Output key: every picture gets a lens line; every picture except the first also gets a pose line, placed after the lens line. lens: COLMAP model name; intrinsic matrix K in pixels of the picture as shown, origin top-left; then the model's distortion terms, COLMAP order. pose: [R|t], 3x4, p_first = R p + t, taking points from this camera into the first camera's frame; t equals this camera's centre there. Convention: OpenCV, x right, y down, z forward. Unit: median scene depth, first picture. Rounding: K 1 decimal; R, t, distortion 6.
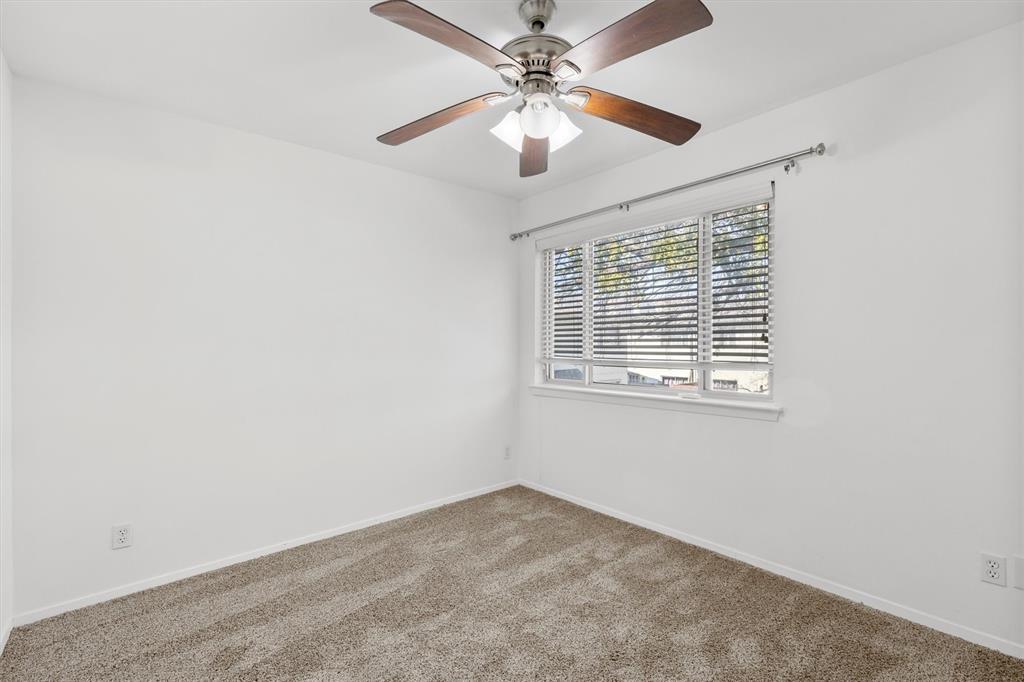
lens RADIAL K [[464.4, 0, 509.5], [0, 464.4, 341.9], [0, 0, 1]] dist [0.010460, -0.002886]
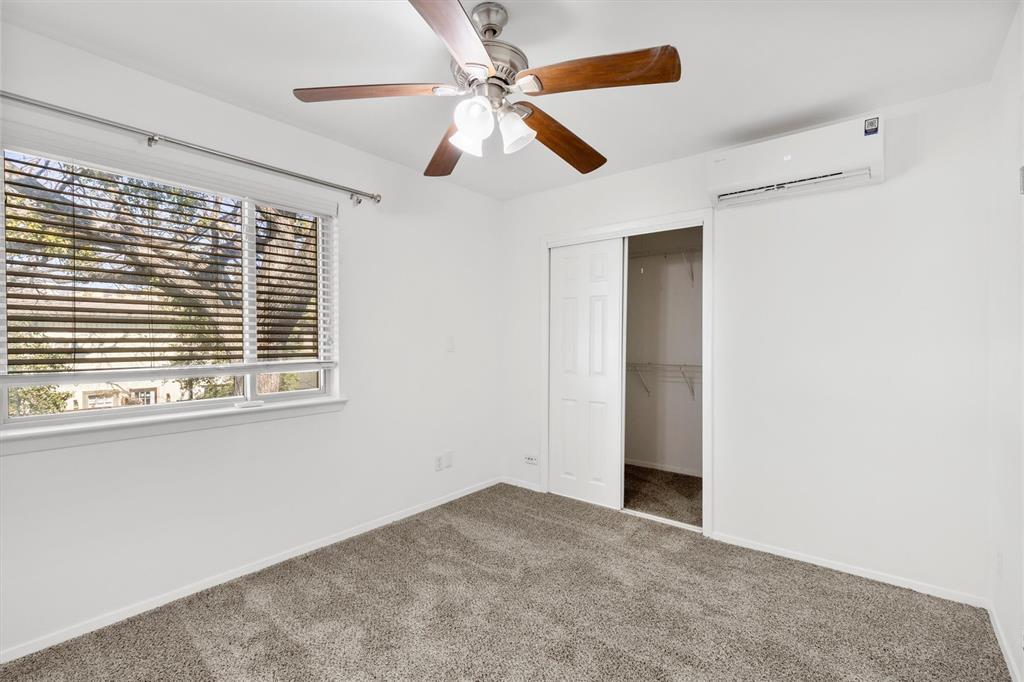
lens RADIAL K [[464.4, 0, 516.0], [0, 464.4, 345.0], [0, 0, 1]] dist [0.010460, -0.002886]
pose [[-0.182784, 0.000012, 0.983153, -0.621810], [0.004566, 0.999989, 0.000837, 0.007033], [-0.983143, 0.004642, -0.182782, 0.739602]]
